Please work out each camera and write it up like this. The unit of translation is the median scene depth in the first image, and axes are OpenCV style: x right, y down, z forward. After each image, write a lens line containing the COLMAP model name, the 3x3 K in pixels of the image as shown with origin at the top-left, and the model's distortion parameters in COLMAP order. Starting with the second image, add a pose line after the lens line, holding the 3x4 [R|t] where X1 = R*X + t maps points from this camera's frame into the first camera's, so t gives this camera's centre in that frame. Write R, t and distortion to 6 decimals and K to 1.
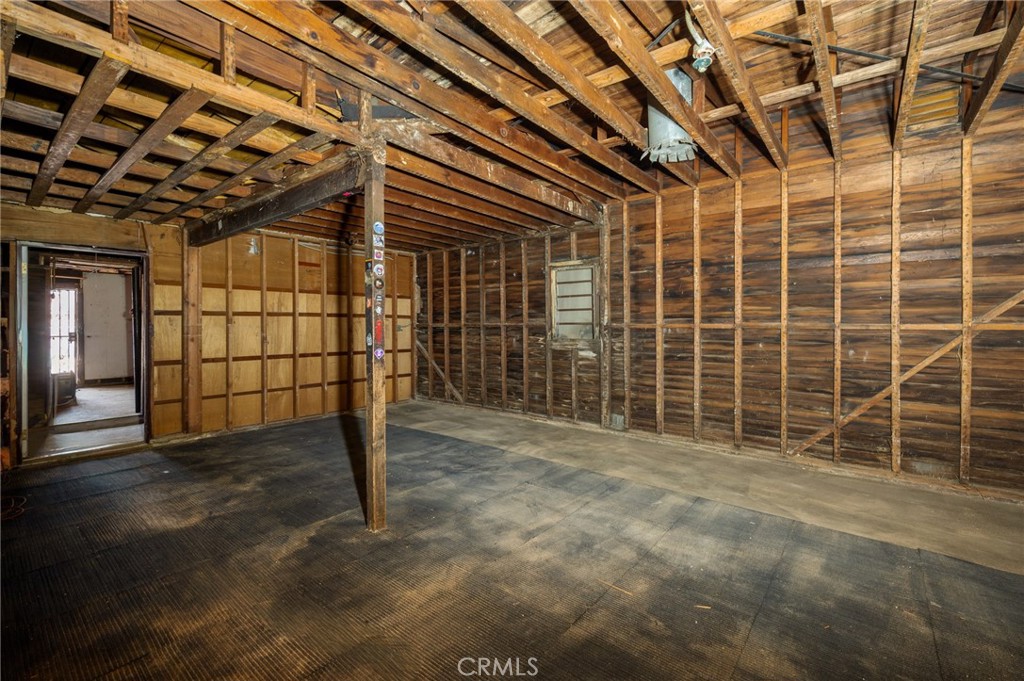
lens RADIAL K [[442.9, 0, 517.3], [0, 442.9, 327.3], [0, 0, 1]] dist [0.002518, -0.001113]
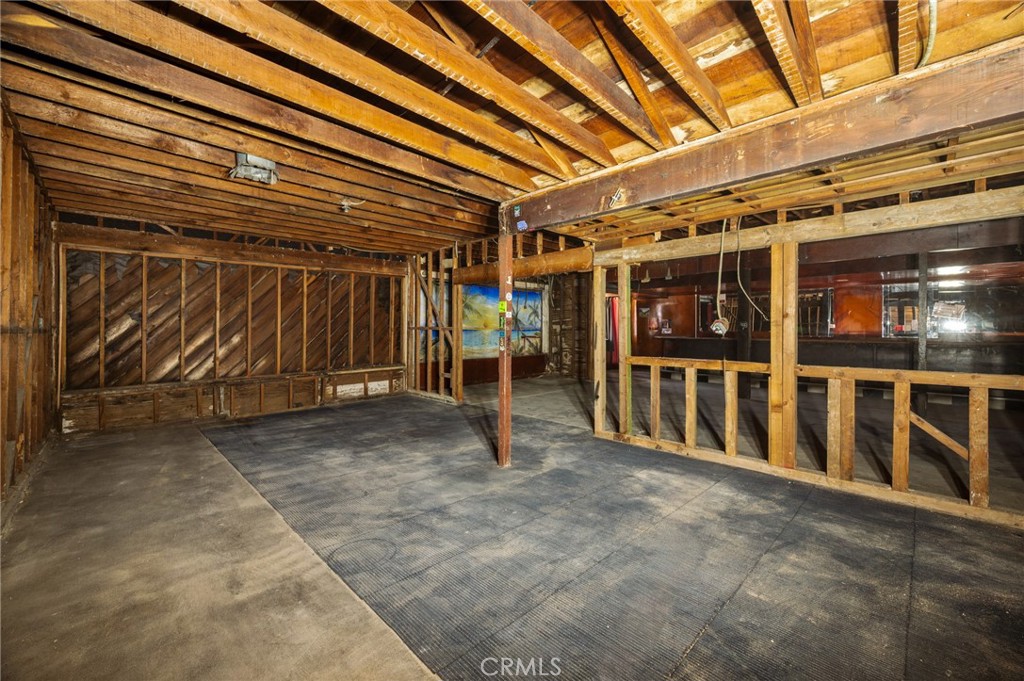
lens RADIAL K [[405.0, 0, 514.2], [0, 405.0, 330.0], [0, 0, 1]] dist [-0.001065, 0.000018]
pose [[-0.993282, -0.003422, 0.115670, -0.394902], [-0.003588, 0.999993, -0.001229, -0.004442], [-0.115665, -0.001635, -0.993287, 1.836412]]
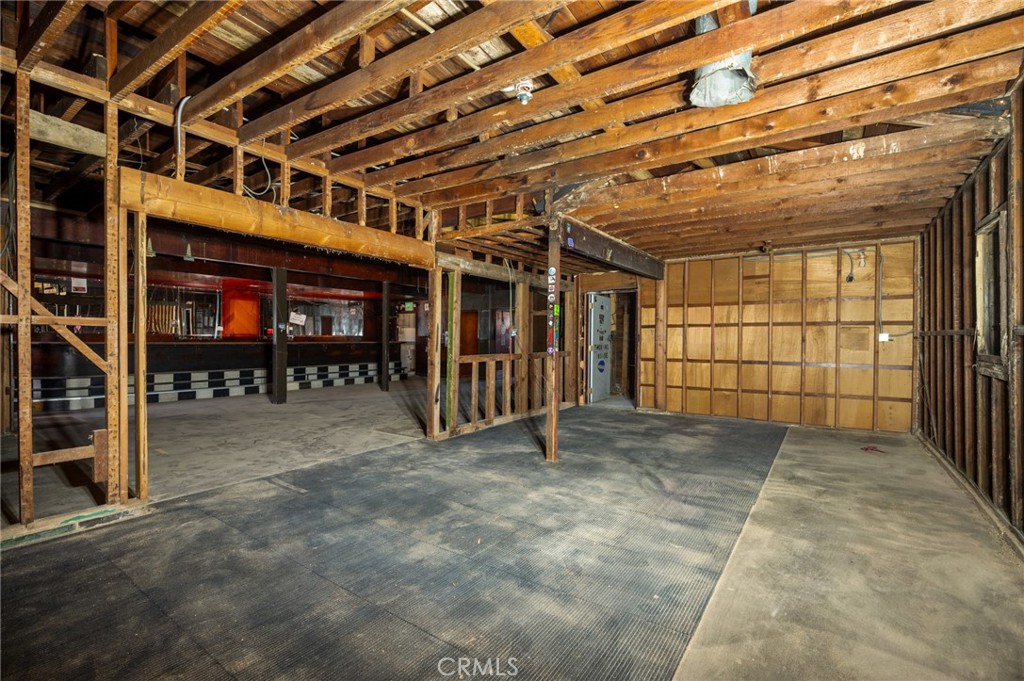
lens RADIAL K [[464.8, 0, 504.8], [0, 464.8, 341.8], [0, 0, 1]] dist [0.005926, 0.001073]
pose [[0.054285, 0.007950, -0.998494, 1.038682], [-0.005547, 0.999955, 0.007660, 0.012725], [0.998510, 0.005123, 0.054326, 0.572269]]
